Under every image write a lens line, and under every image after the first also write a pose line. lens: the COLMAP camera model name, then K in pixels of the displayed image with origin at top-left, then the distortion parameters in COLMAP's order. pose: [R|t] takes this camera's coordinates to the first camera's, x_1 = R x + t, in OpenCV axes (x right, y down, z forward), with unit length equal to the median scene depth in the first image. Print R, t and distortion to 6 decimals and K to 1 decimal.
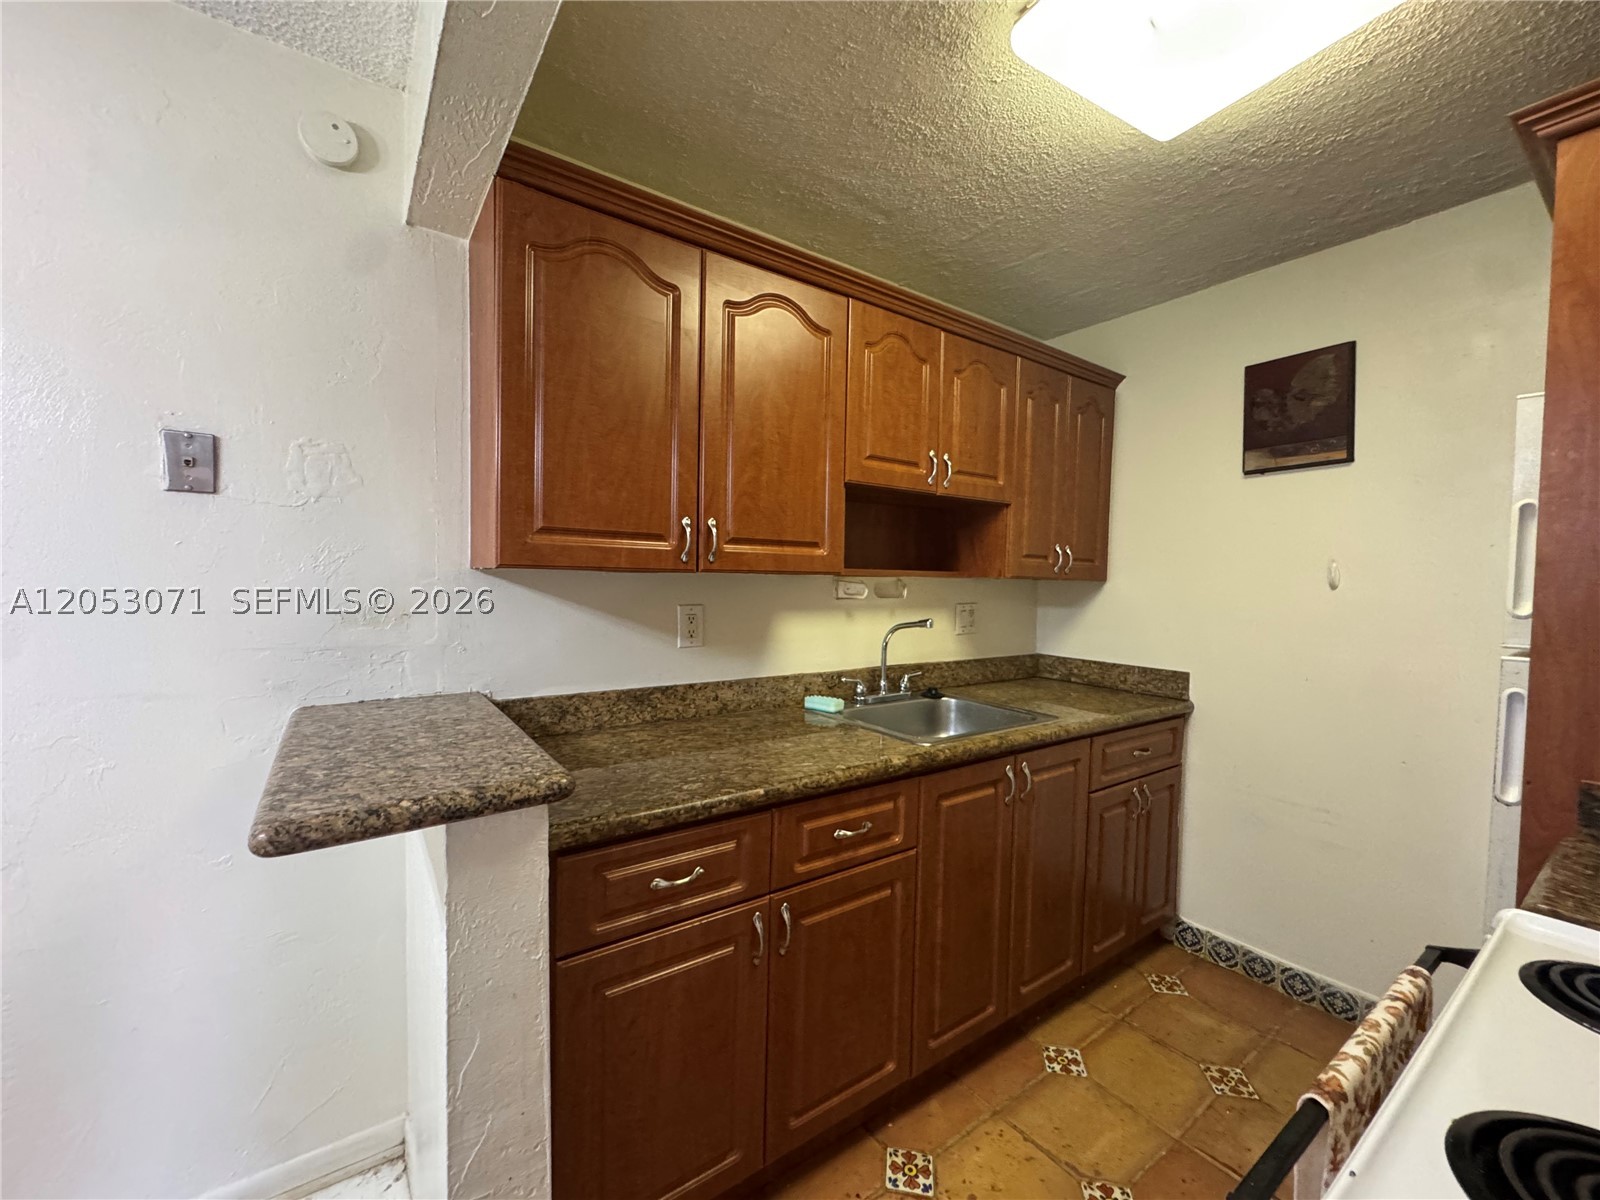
lens RADIAL K [[640.3, 0, 801.8], [0, 640.3, 601.5], [0, 0, 1]] dist [-0.001595, 0.000104]
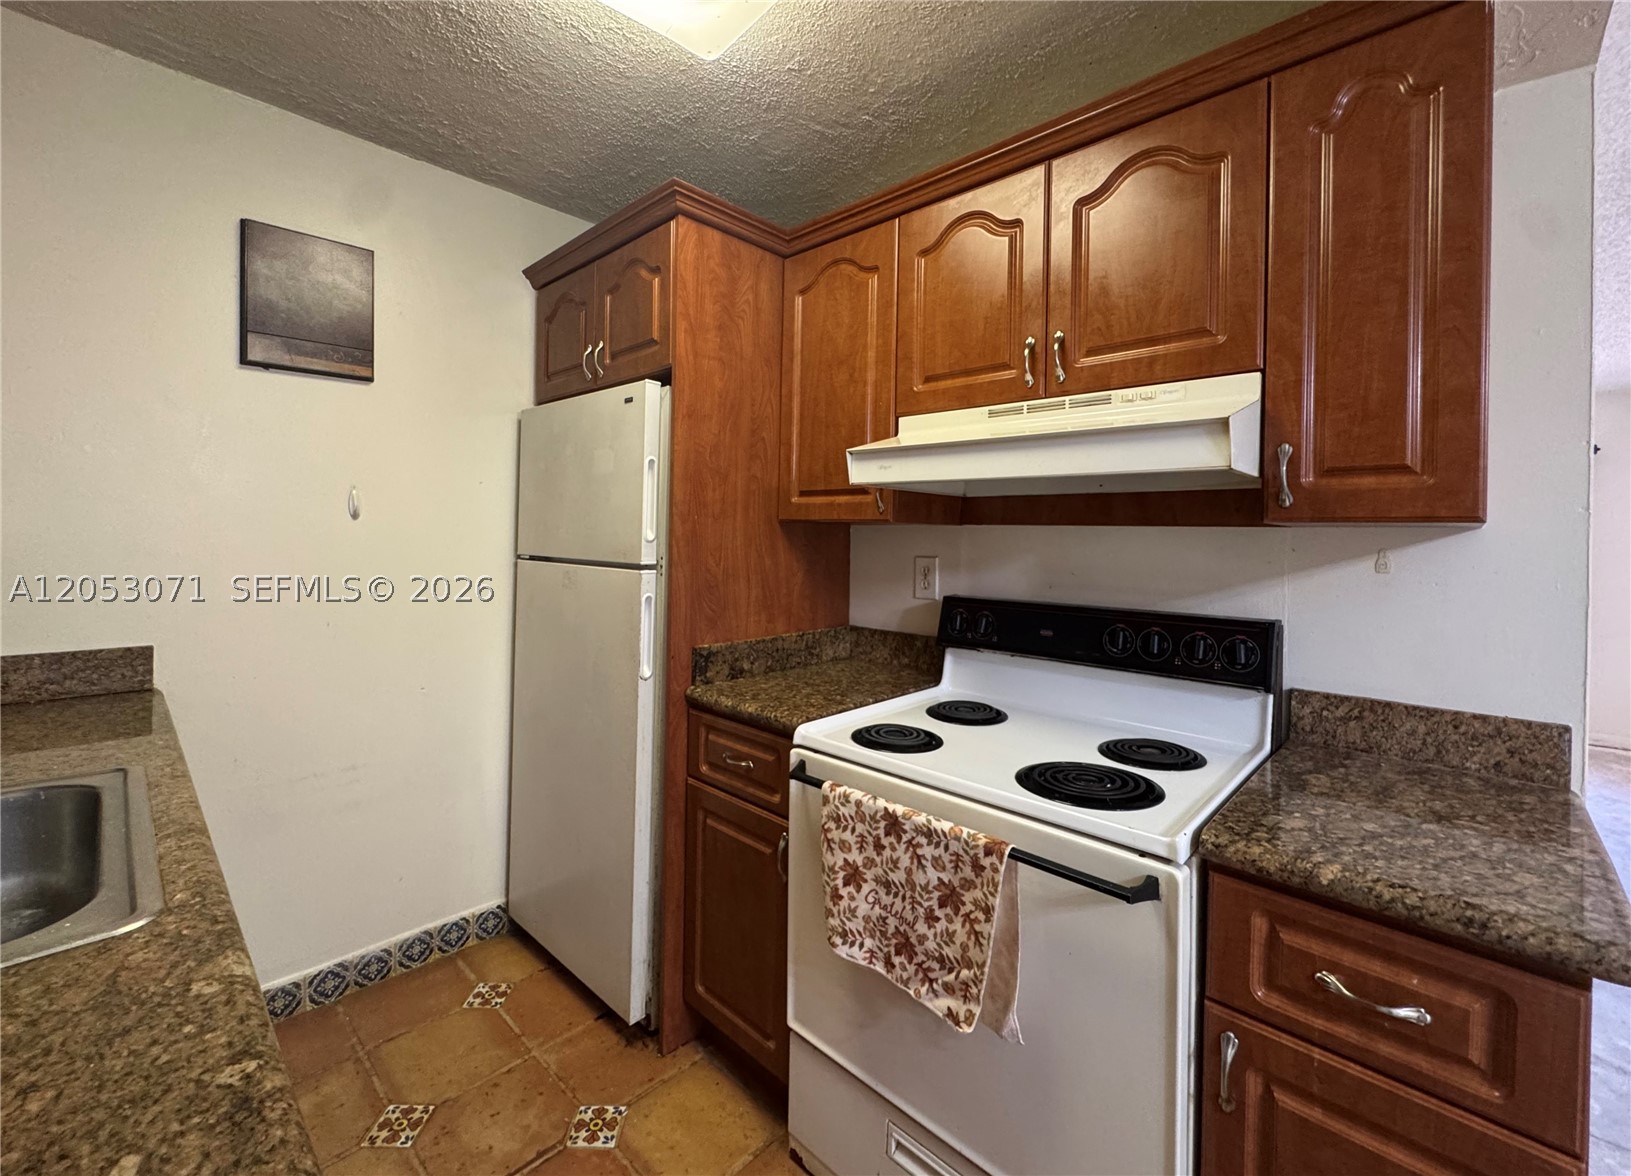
lens RADIAL K [[680.2, 0, 811.4], [0, 680.2, 531.6], [0, 0, 1]] dist [-0.004691, -0.000252]
pose [[-0.192635, -0.016465, 0.981132, -0.221759], [0.013409, 0.999722, 0.019410, -0.010874], [-0.981179, 0.016895, -0.192361, 0.538271]]
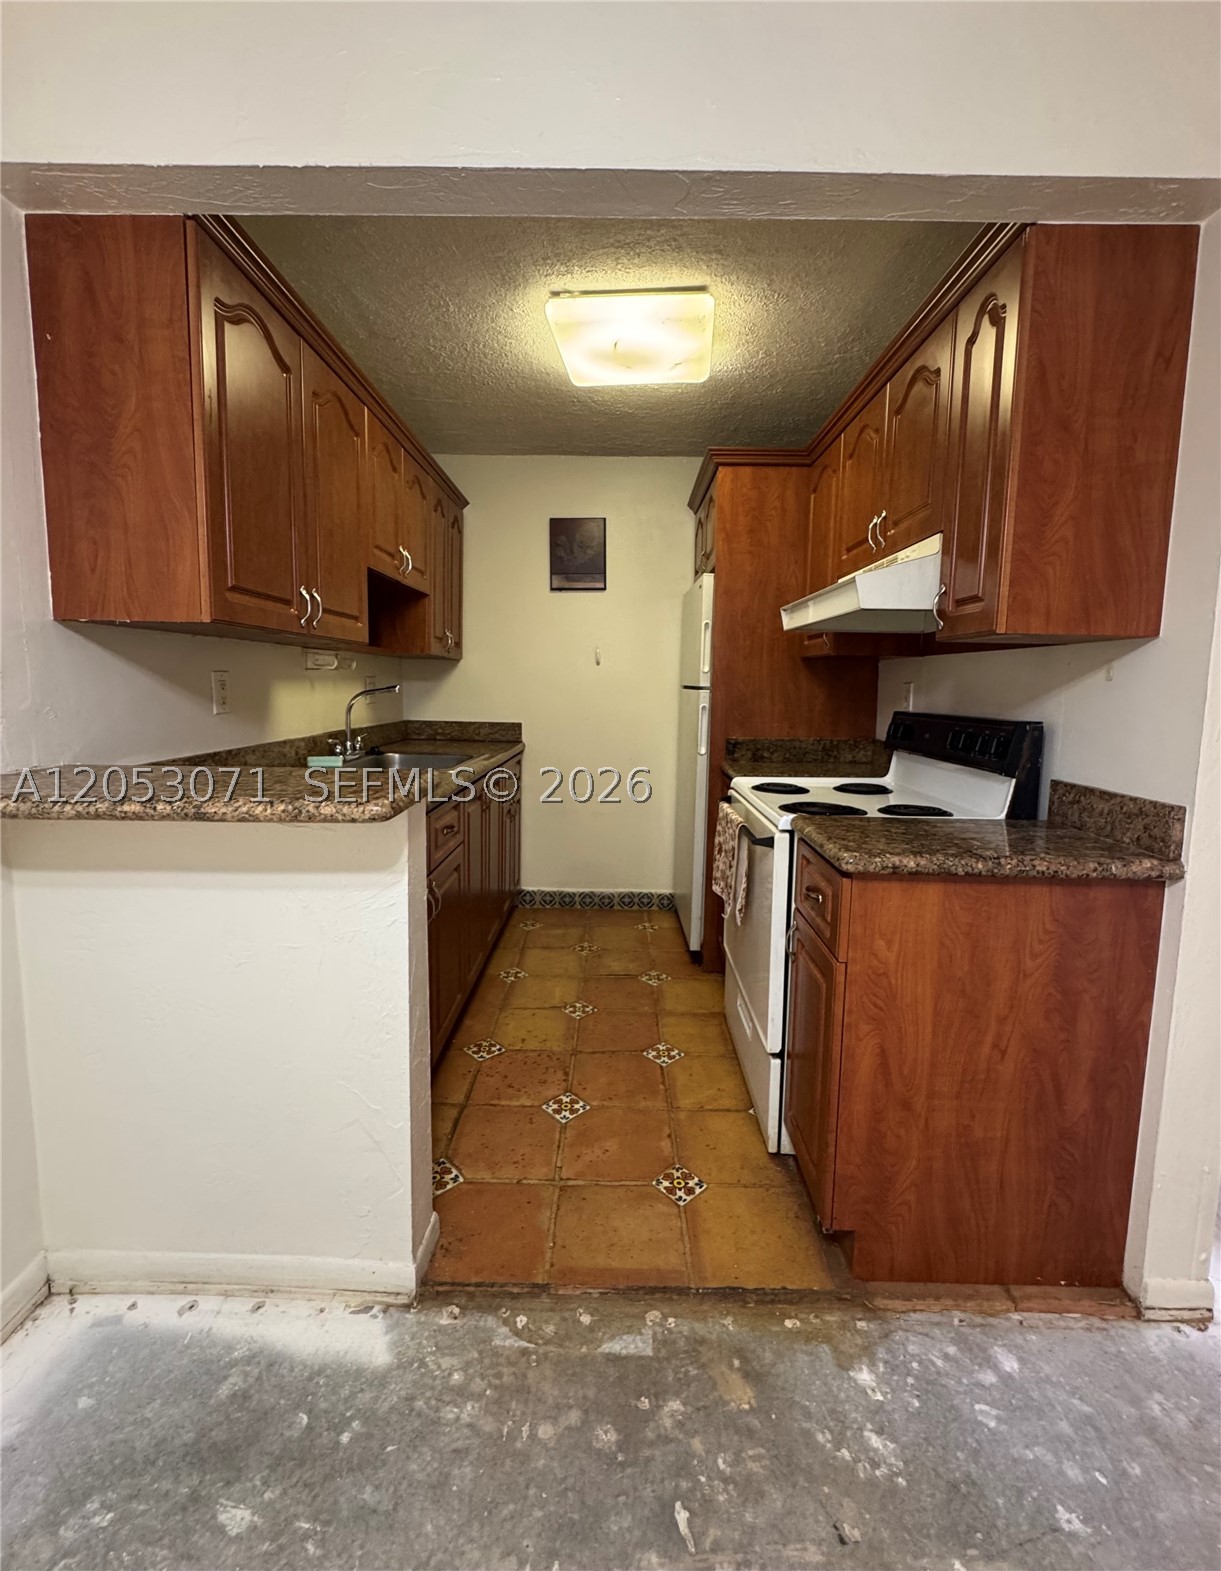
lens RADIAL K [[690.5, 0, 606.4], [0, 690.5, 755.1], [0, 0, 1]] dist [0.005646, 0.000080]
pose [[0.591587, -0.091548, 0.801027, -0.632009], [0.024026, 0.995093, 0.095983, 0.042557], [-0.805883, -0.037537, 0.590883, -0.110545]]
